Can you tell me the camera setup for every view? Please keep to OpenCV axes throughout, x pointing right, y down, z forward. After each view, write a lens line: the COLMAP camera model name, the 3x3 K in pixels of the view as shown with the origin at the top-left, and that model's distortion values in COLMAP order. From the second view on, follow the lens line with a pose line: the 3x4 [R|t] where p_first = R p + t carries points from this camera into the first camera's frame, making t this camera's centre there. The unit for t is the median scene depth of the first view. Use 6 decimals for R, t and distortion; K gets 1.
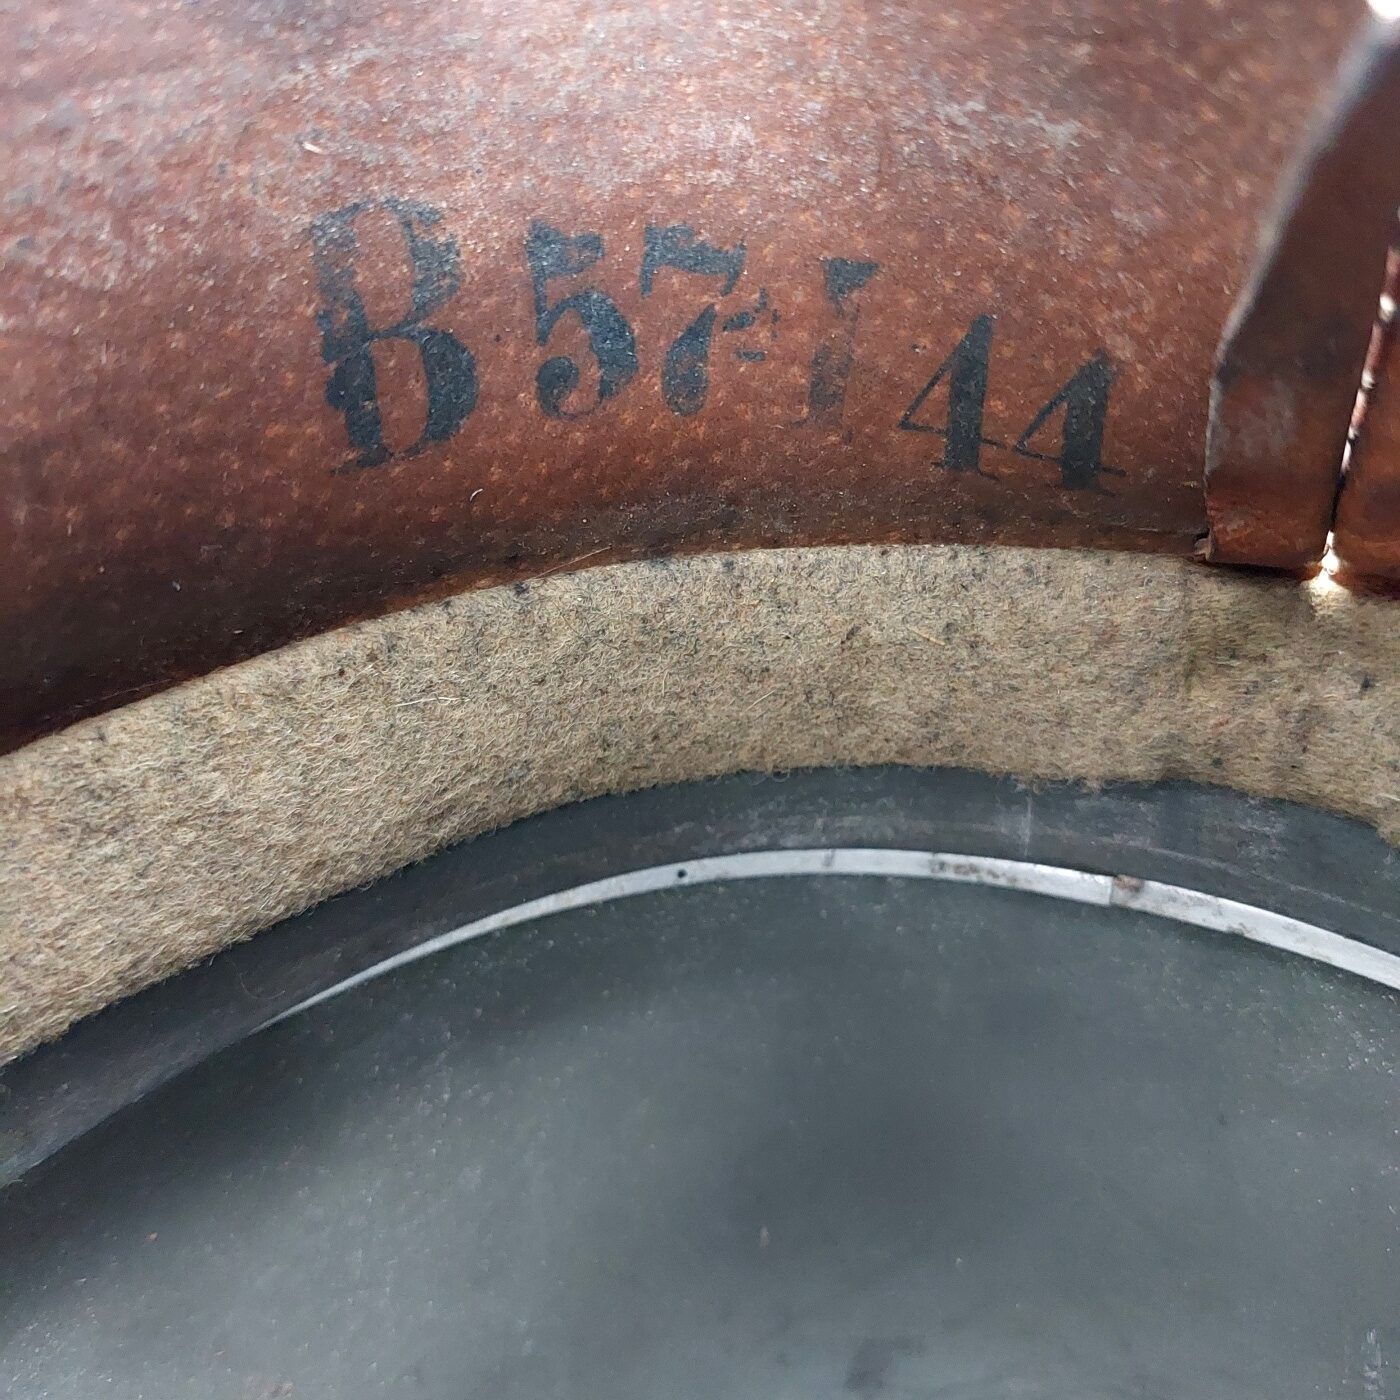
lens RADIAL K [[1823.9, 0, 752.2], [0, 1823.9, 761.6], [0, 0, 1]] dist [0.155780, -0.648684]
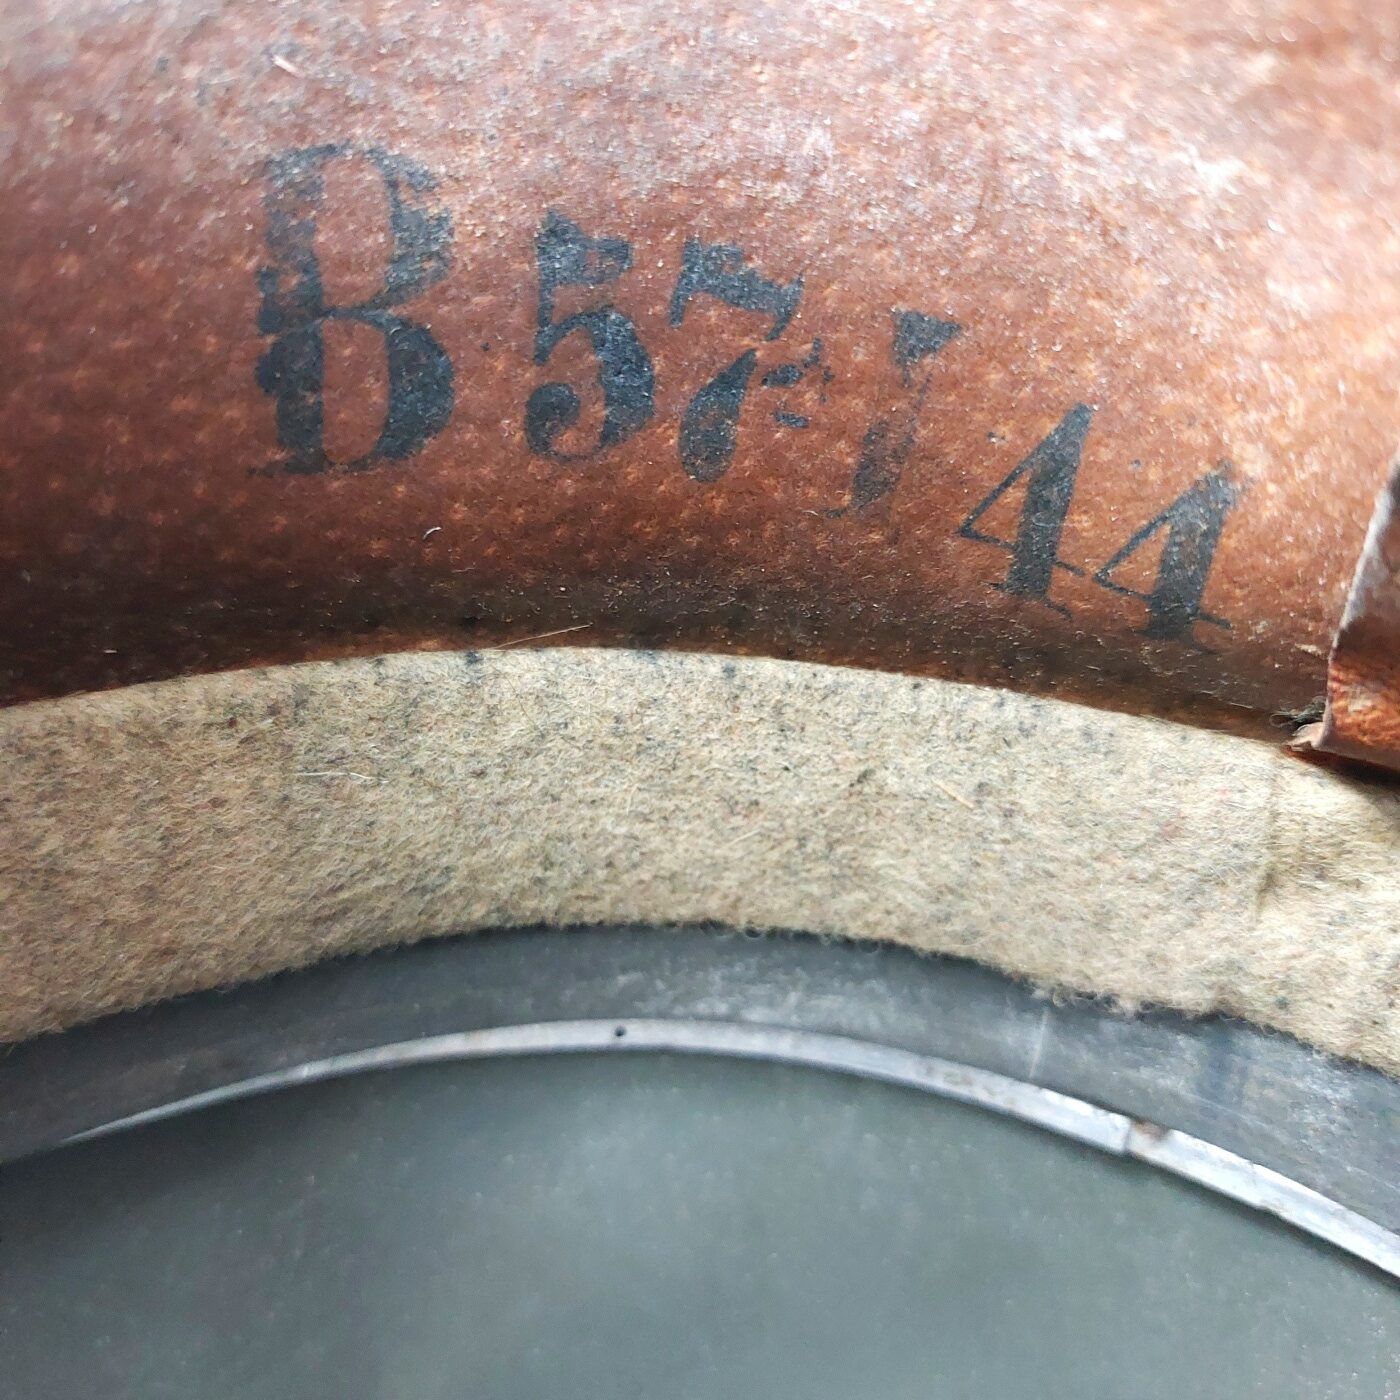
lens RADIAL K [[1823.9, 0, 752.2], [0, 1823.9, 761.6], [0, 0, 1]] dist [0.155780, -0.648684]
pose [[0.987726, 0.155033, -0.019019, 0.021405], [-0.156097, 0.984079, -0.084979, 0.001635], [0.005542, 0.086905, 0.996201, 0.196700]]
